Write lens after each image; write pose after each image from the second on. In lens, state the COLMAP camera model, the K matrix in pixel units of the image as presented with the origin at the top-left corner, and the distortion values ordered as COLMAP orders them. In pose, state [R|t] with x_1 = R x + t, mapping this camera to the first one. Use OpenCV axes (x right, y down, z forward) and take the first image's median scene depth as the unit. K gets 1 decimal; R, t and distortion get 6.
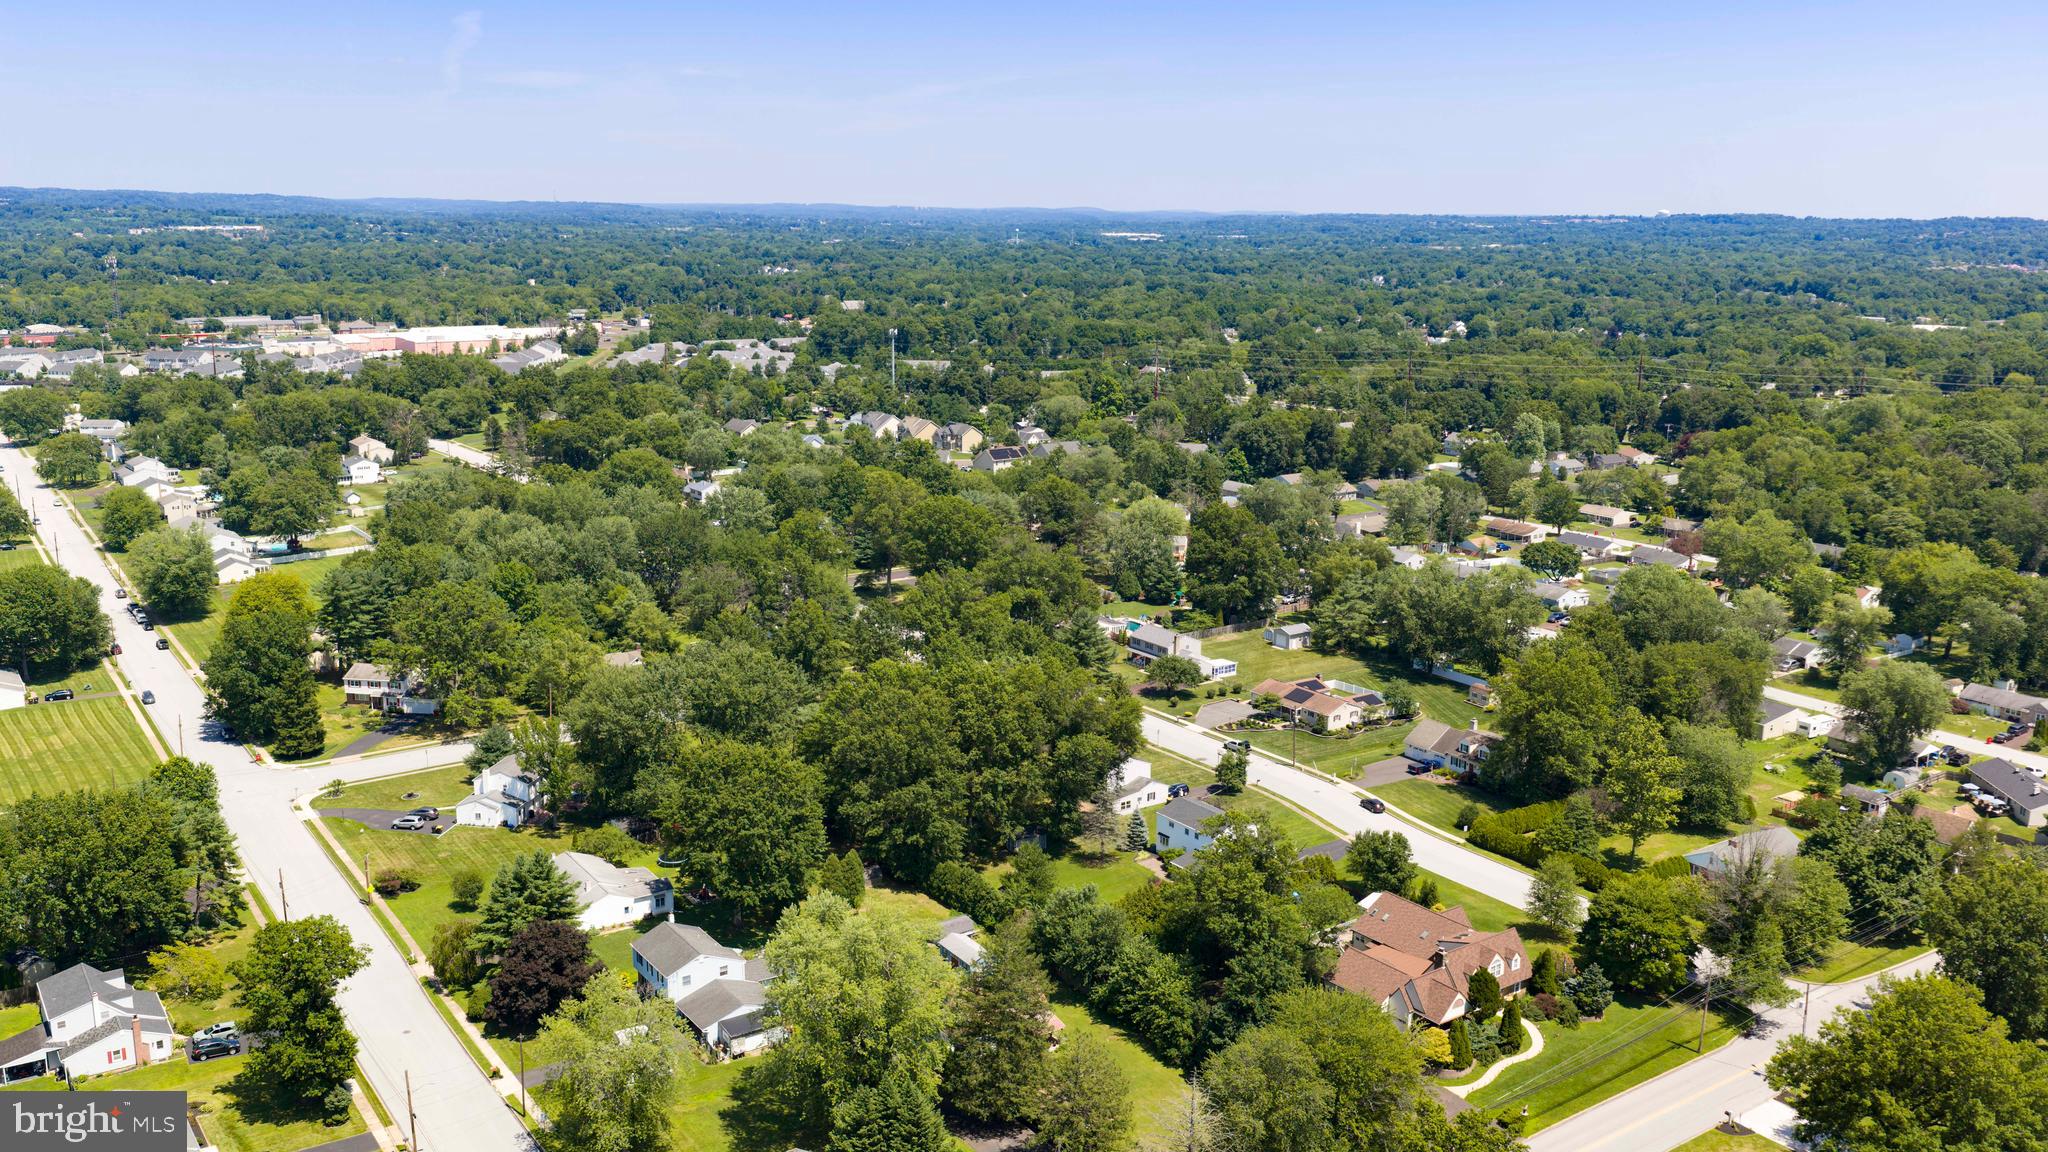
lens RADIAL K [[1674.9, 0, 1024.0], [0, 1674.9, 576.0], [0, 0, 1]] dist [0.013515, -0.001792]
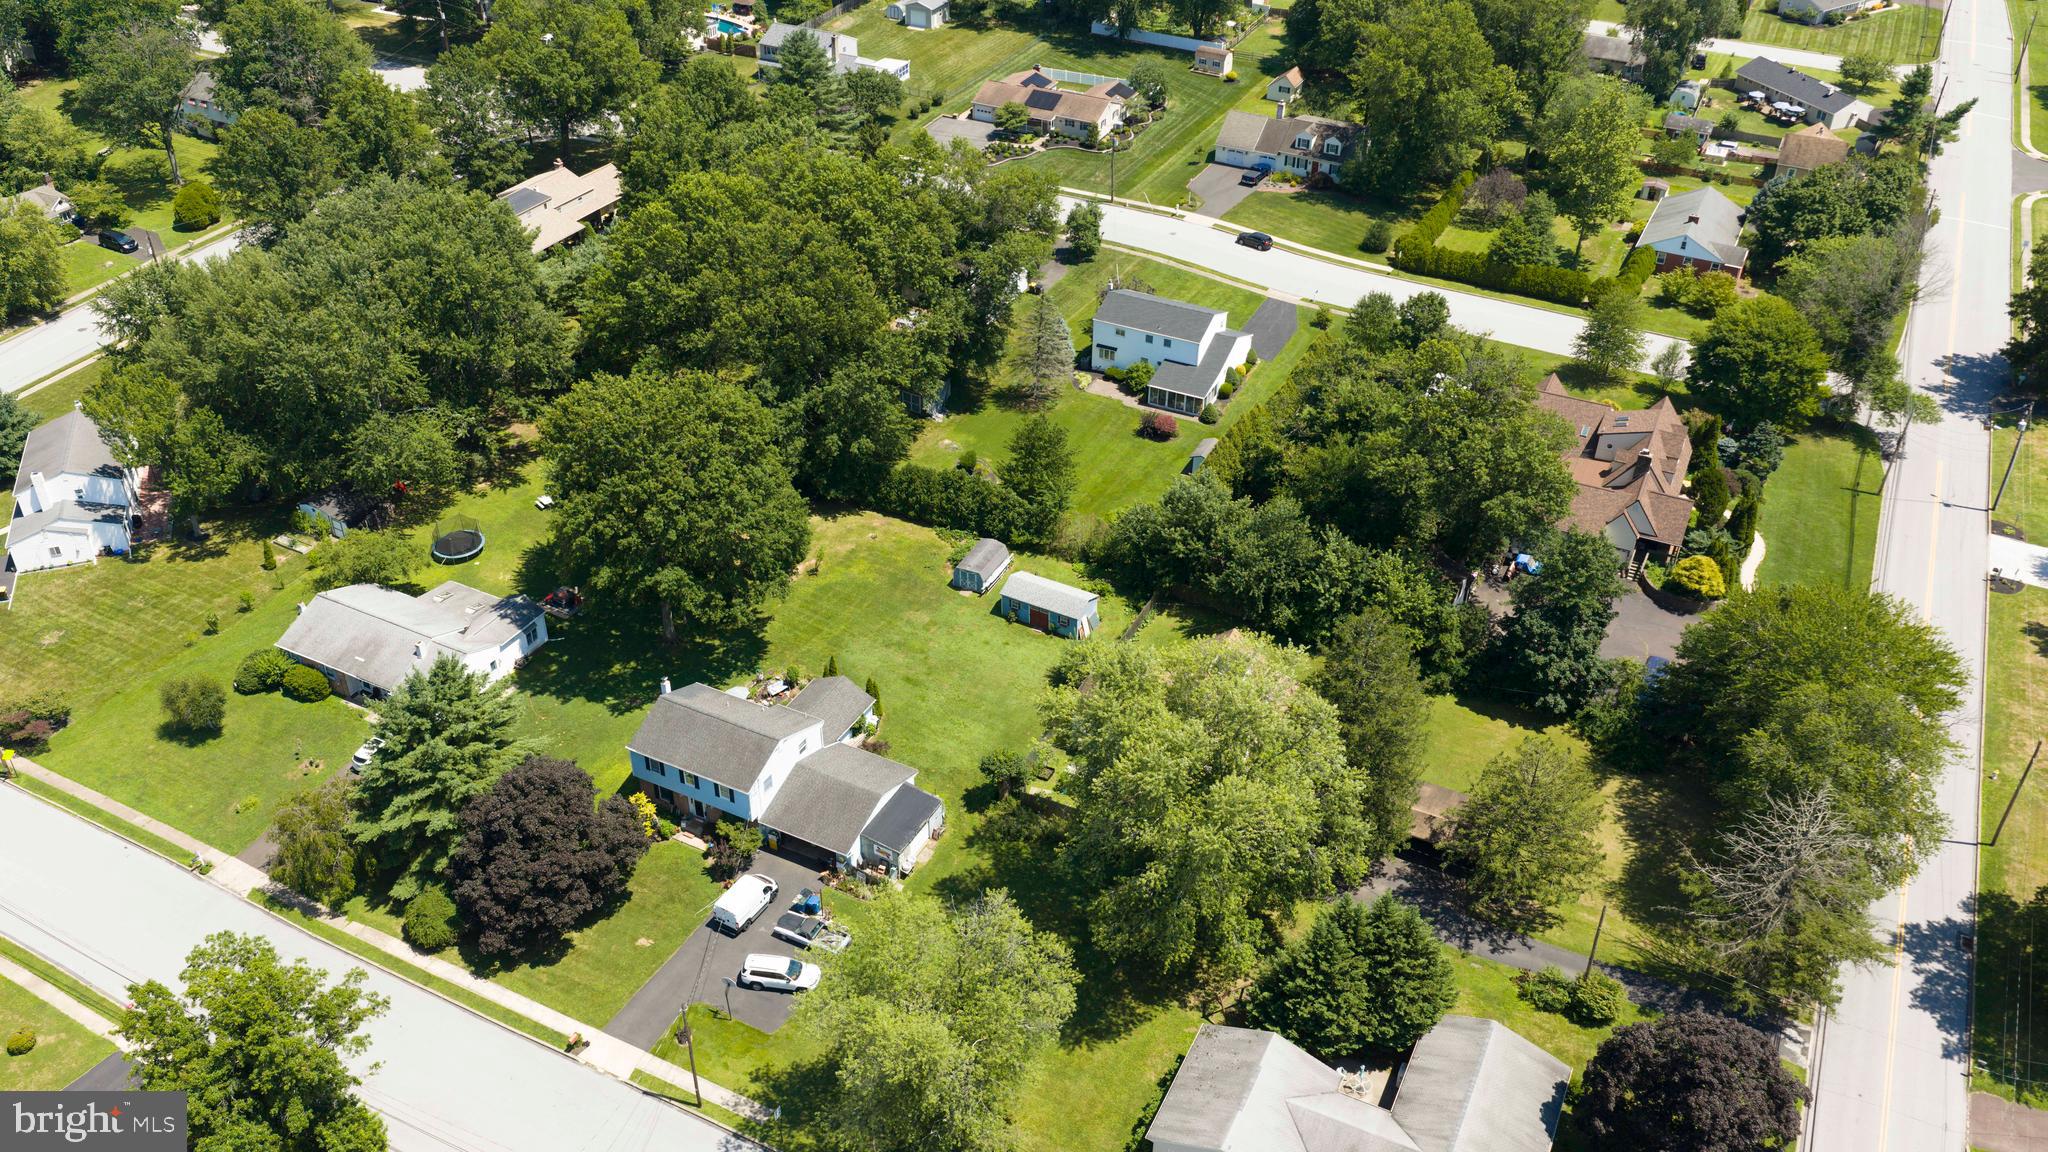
lens RADIAL K [[1674.9, 0, 1024.0], [0, 1674.9, 576.0], [0, 0, 1]] dist [0.013515, -0.001792]
pose [[0.881838, -0.271713, 0.385402, -0.251927], [0.098805, 0.905627, 0.412404, -0.062896], [-0.461086, -0.325593, 0.825463, 0.336711]]
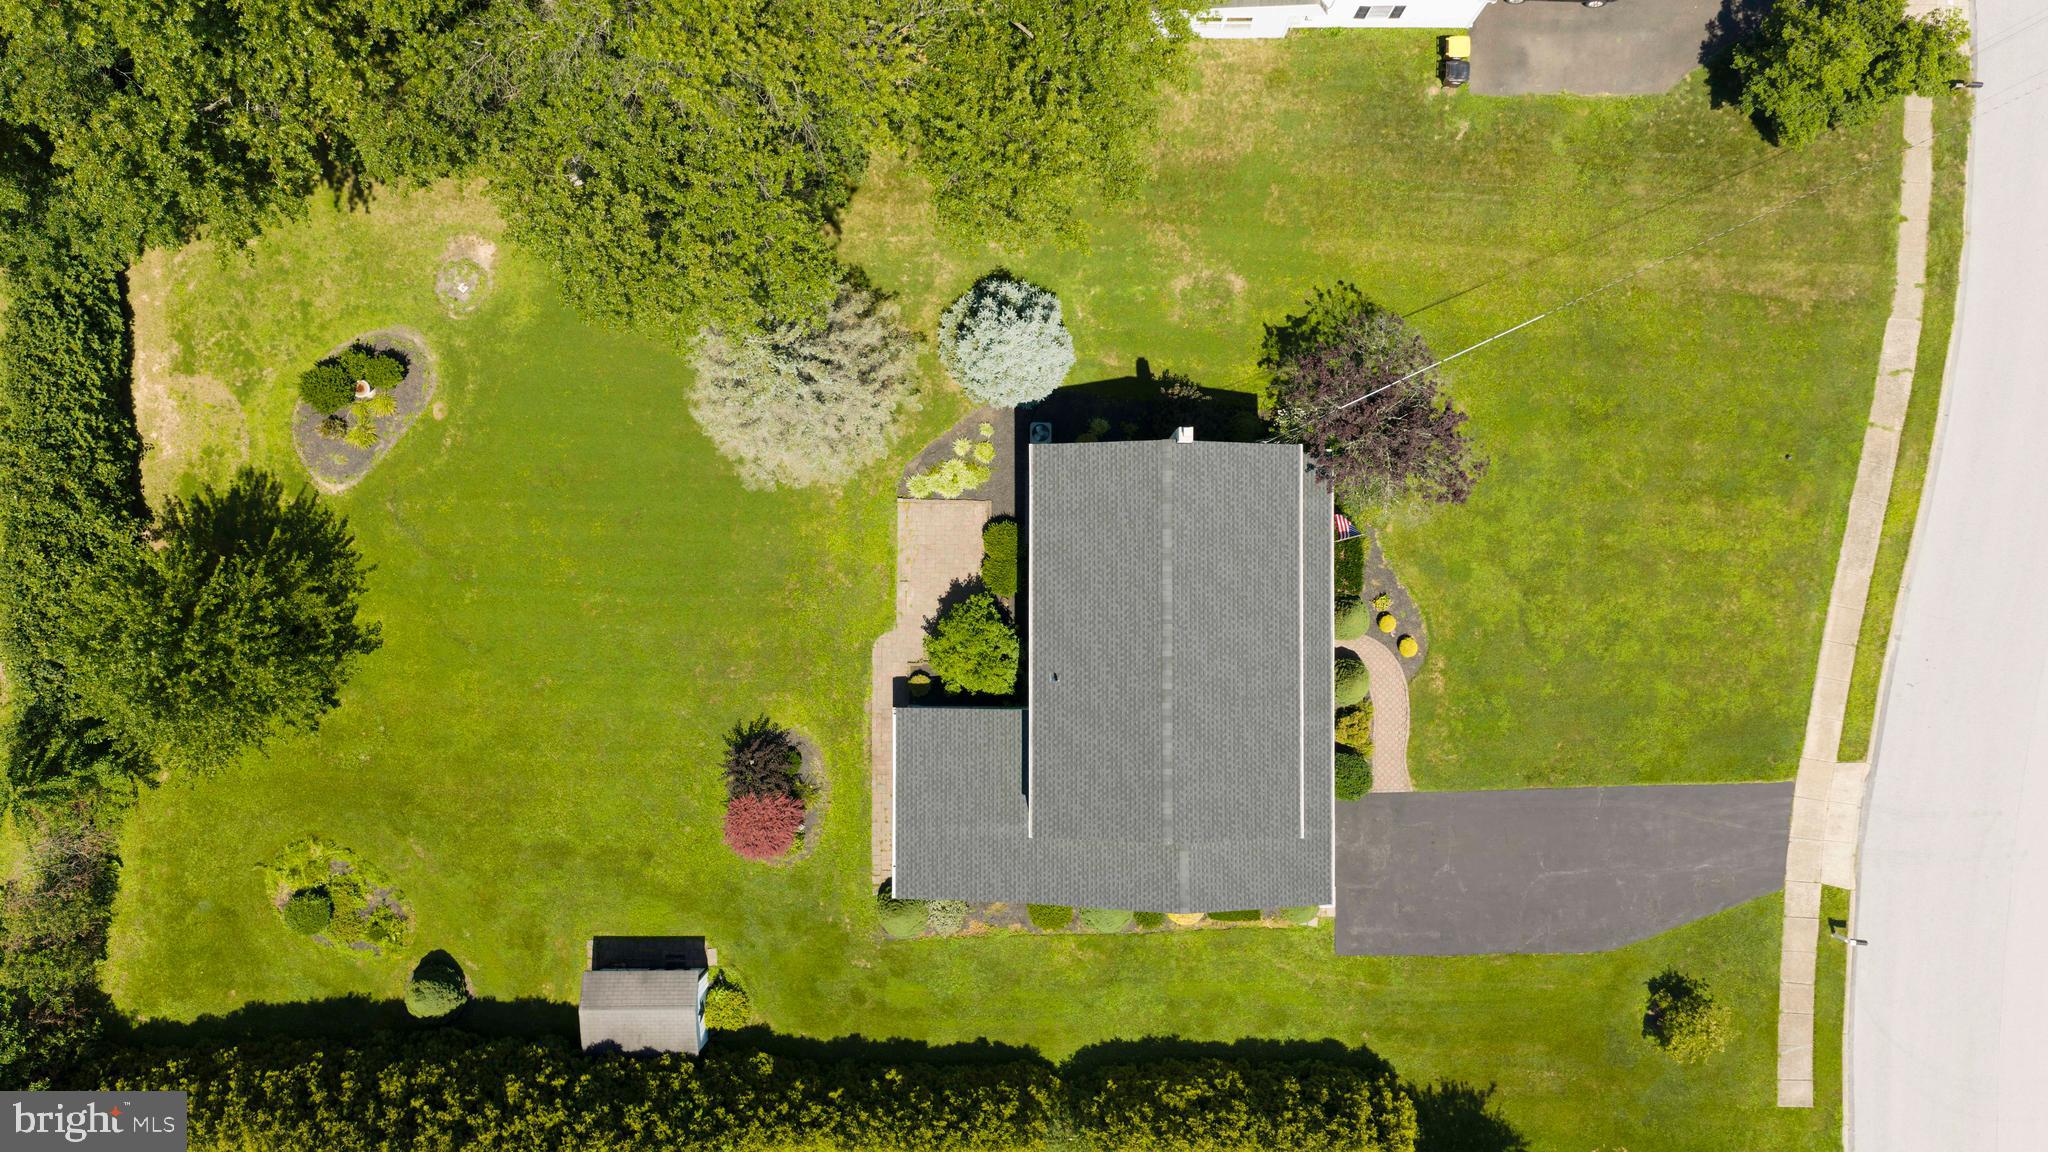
lens RADIAL K [[1674.9, 0, 1024.0], [0, 1674.9, 576.0], [0, 0, 1]] dist [0.013515, -0.001792]
pose [[0.810571, 0.585532, -0.011301, 0.084731], [-0.121217, 0.186621, 0.974925, -0.064655], [0.572959, -0.788876, 0.222246, 0.880263]]
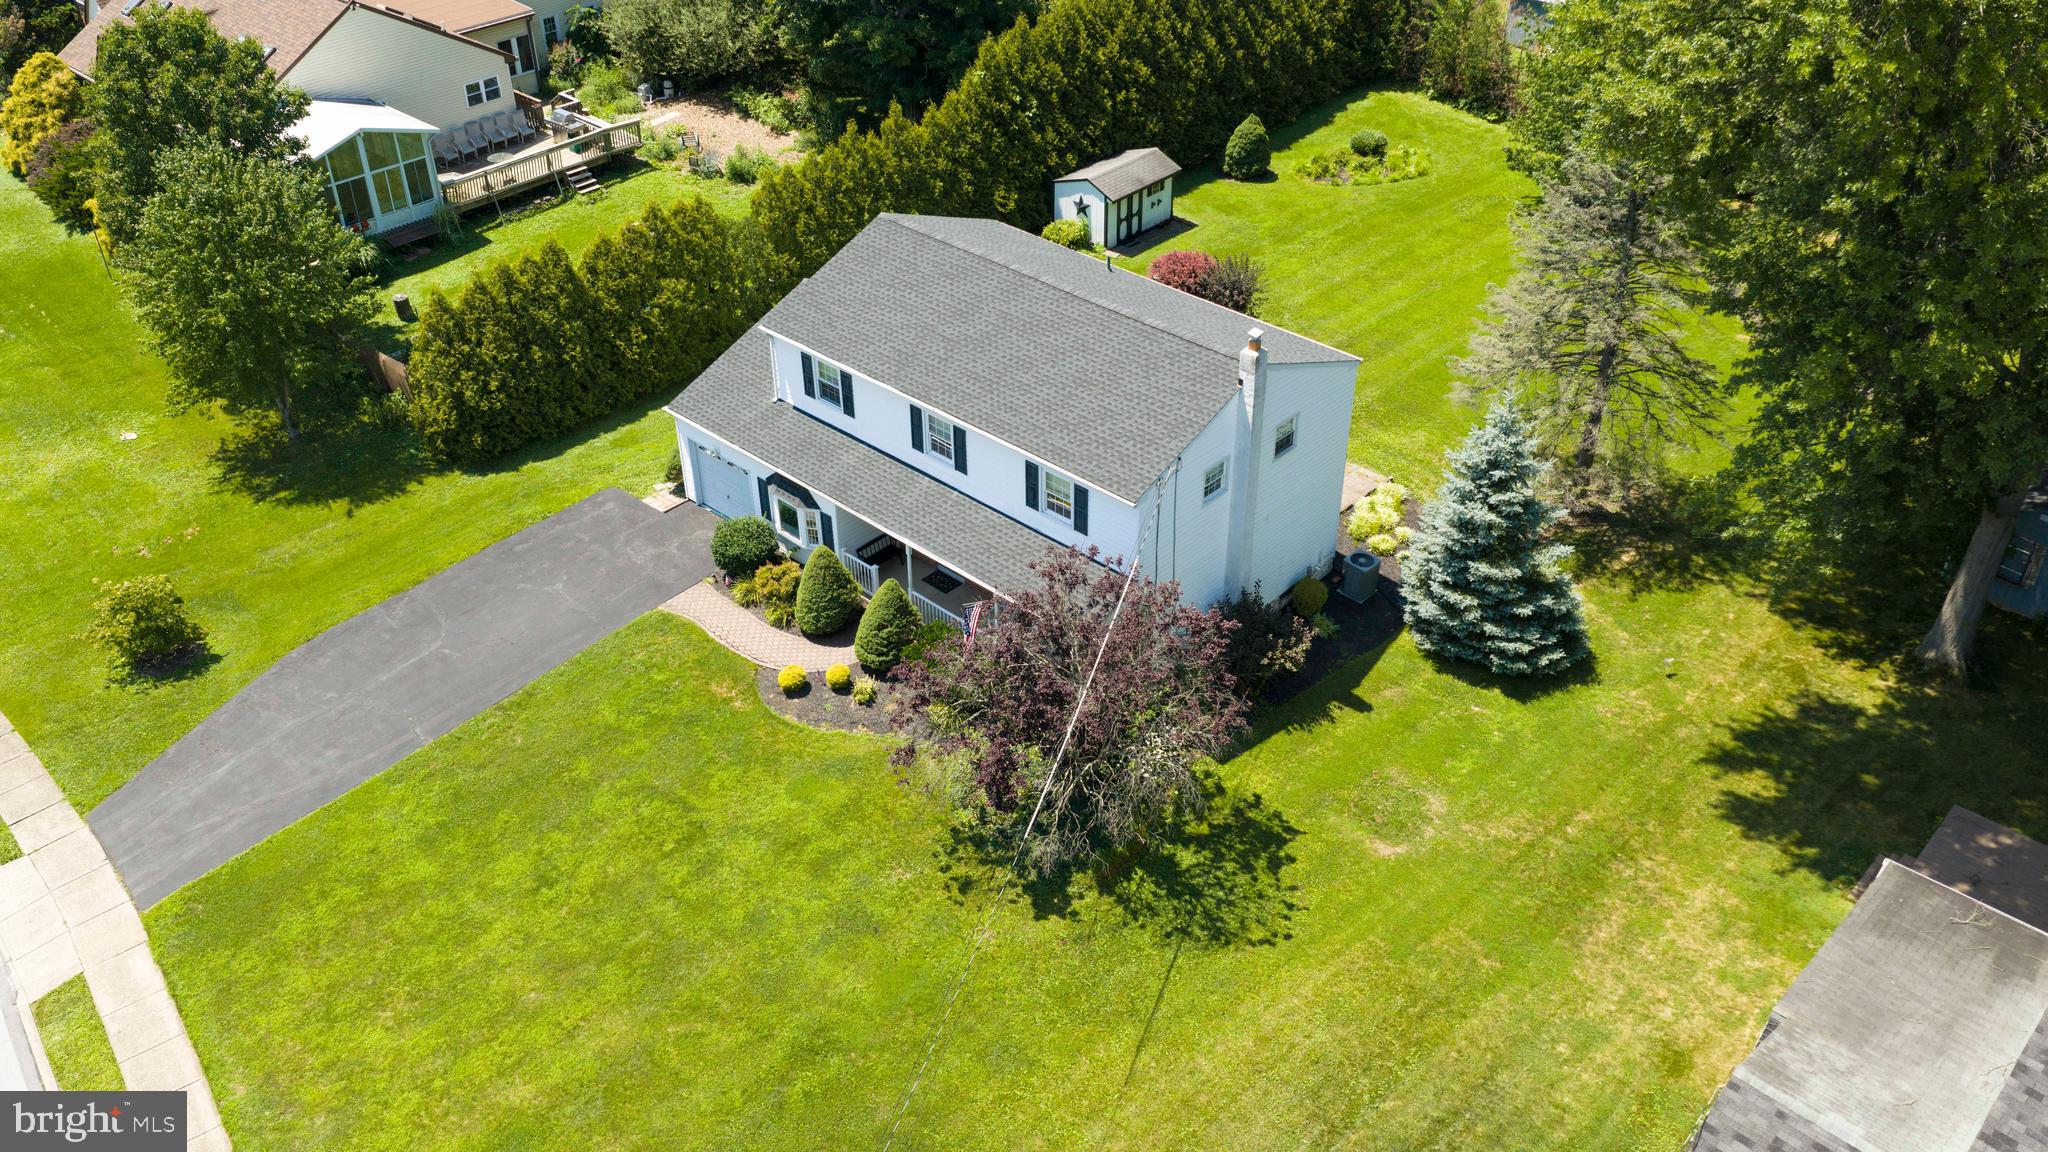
lens RADIAL K [[1674.9, 0, 1024.0], [0, 1674.9, 576.0], [0, 0, 1]] dist [0.013515, -0.001792]
pose [[-0.981241, 0.121855, -0.149392, 0.130700], [-0.029272, 0.671754, 0.740196, 0.030307], [0.190552, 0.730683, -0.655585, 1.050557]]
